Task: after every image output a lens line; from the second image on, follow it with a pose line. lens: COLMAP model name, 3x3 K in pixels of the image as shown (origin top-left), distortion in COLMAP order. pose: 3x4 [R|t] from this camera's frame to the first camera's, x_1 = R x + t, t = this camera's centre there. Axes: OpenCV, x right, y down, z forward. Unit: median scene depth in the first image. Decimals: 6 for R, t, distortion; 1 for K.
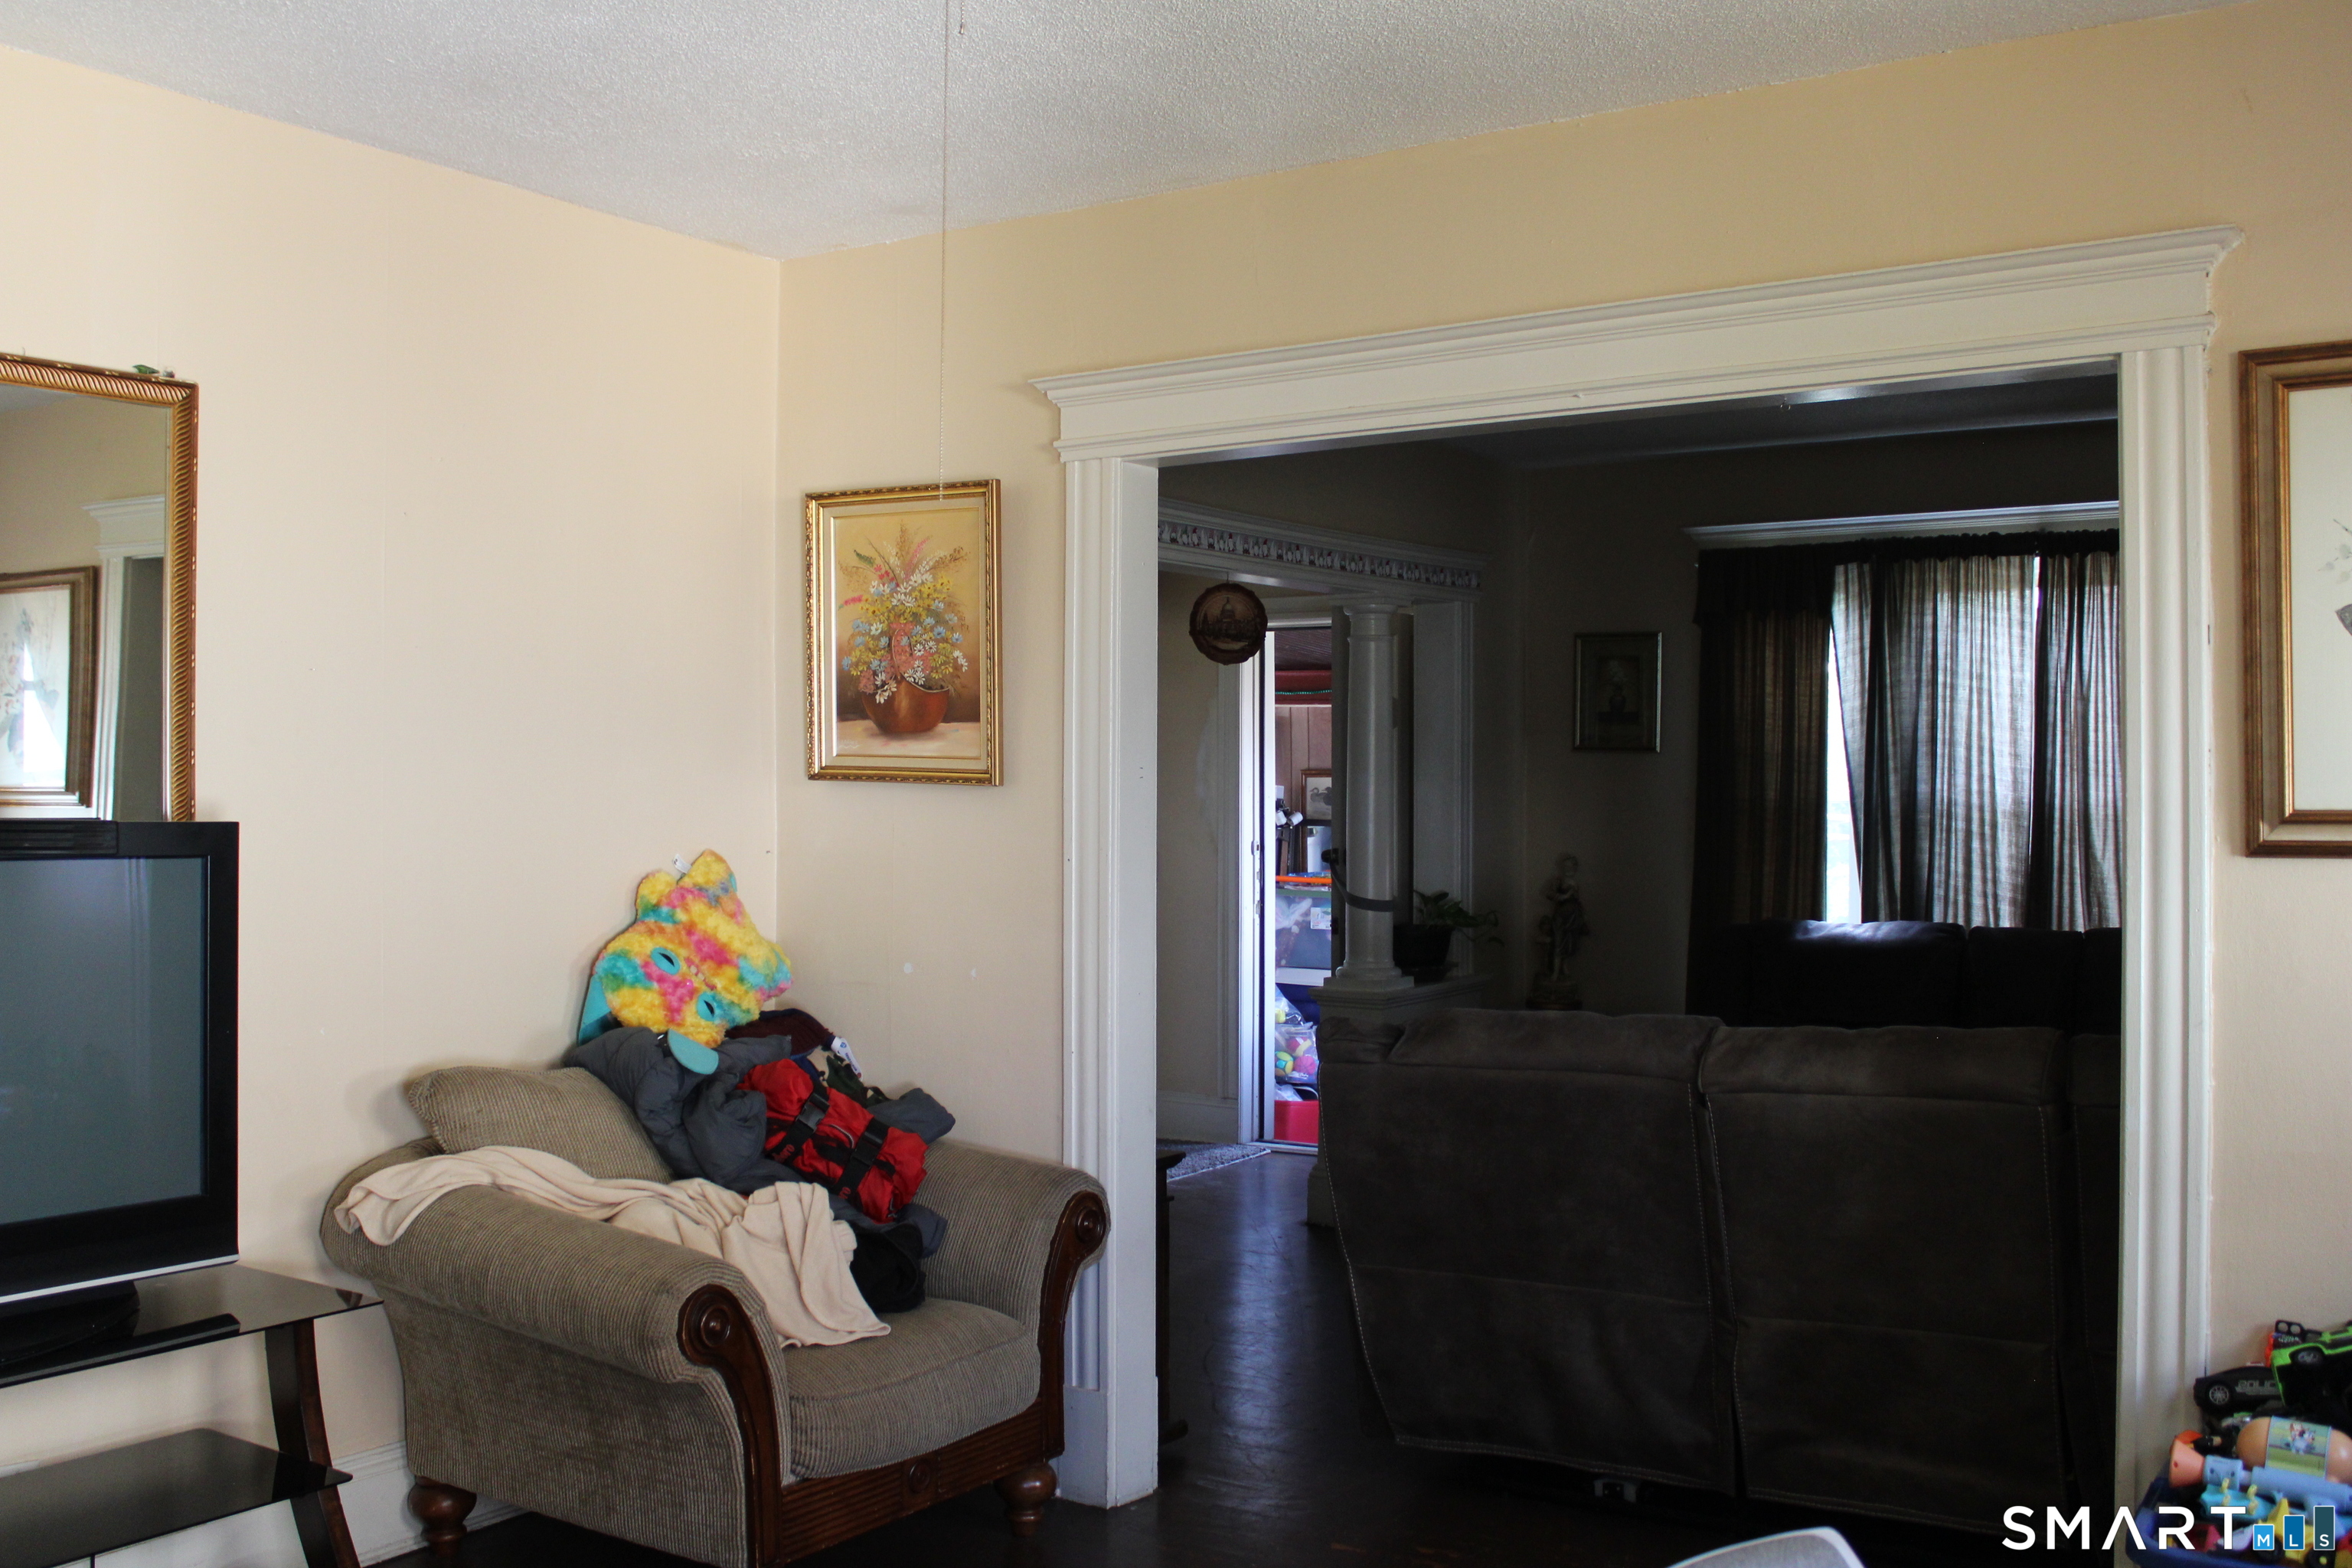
lens RADIAL K [[2229.8, 0, 1174.2], [0, 2229.8, 777.2], [0, 0, 1]] dist [-0.111484, 0.000000]
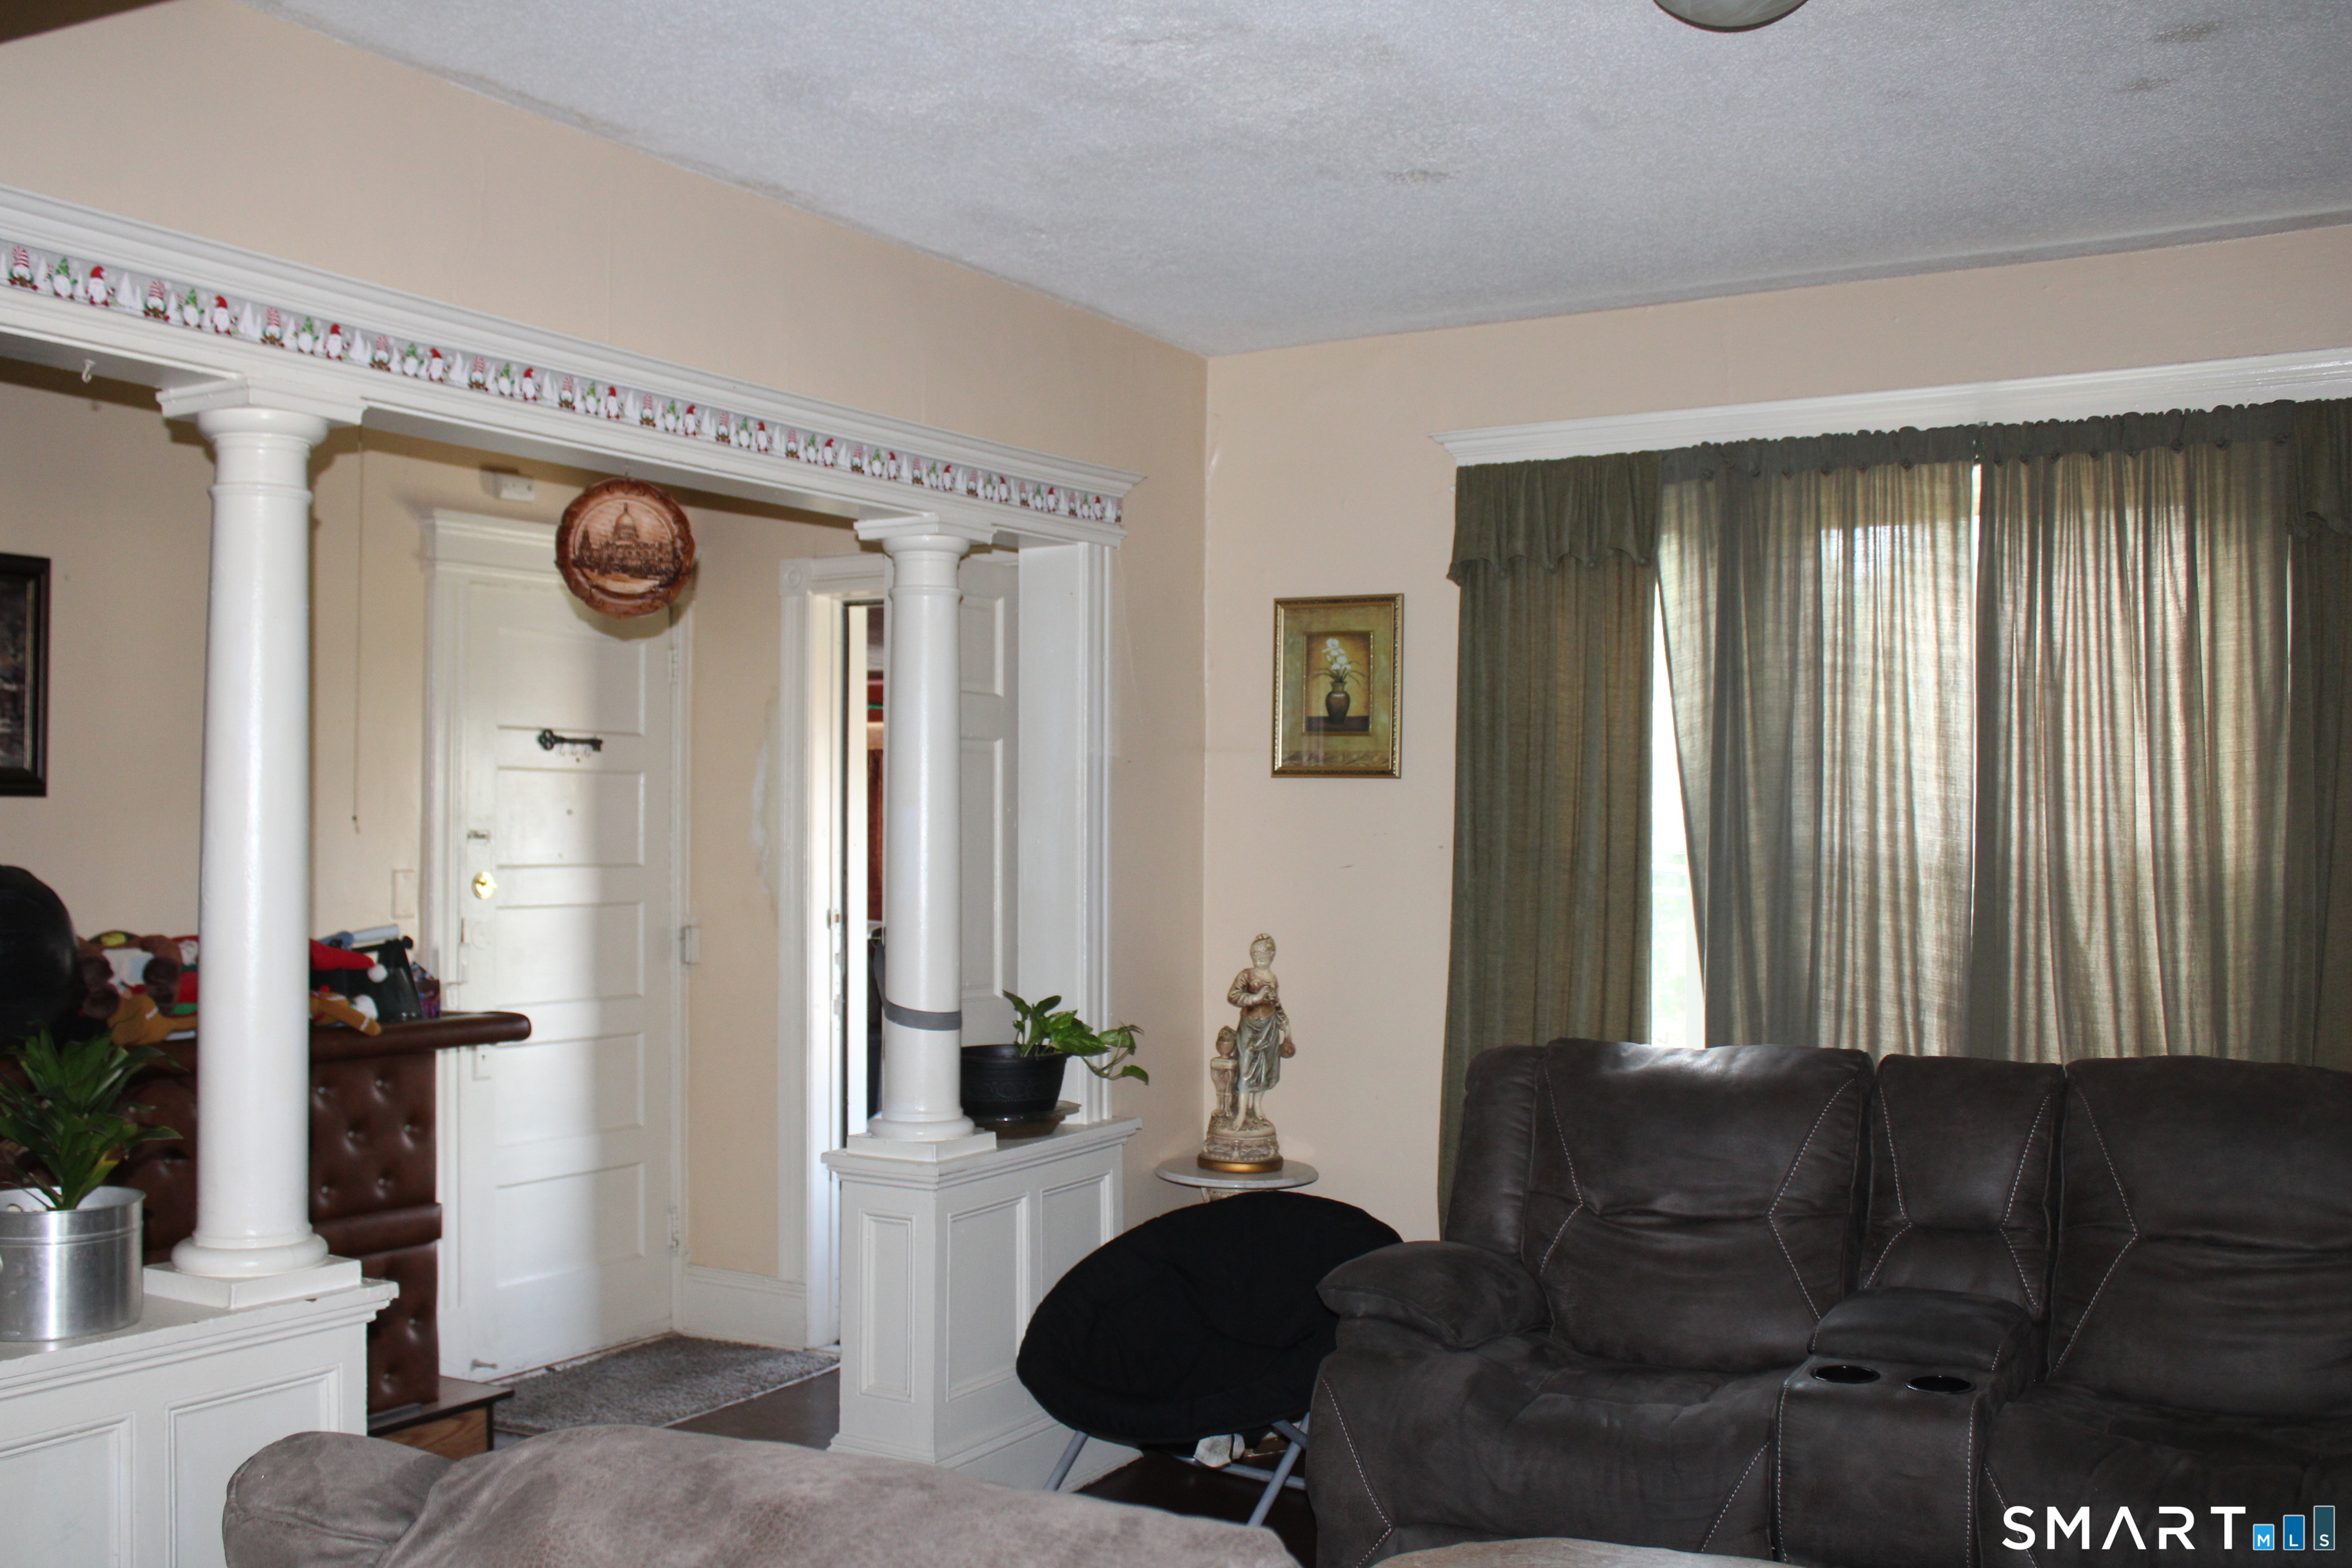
lens RADIAL K [[2229.8, 0, 1176.3], [0, 2229.8, 785.4], [0, 0, 1]] dist [-0.111484, 0.000000]
pose [[0.997968, 0.000775, 0.063719, 0.121998], [0.000411, 0.999827, -0.018589, 0.003786], [-0.063723, 0.018578, 0.997795, 0.381839]]
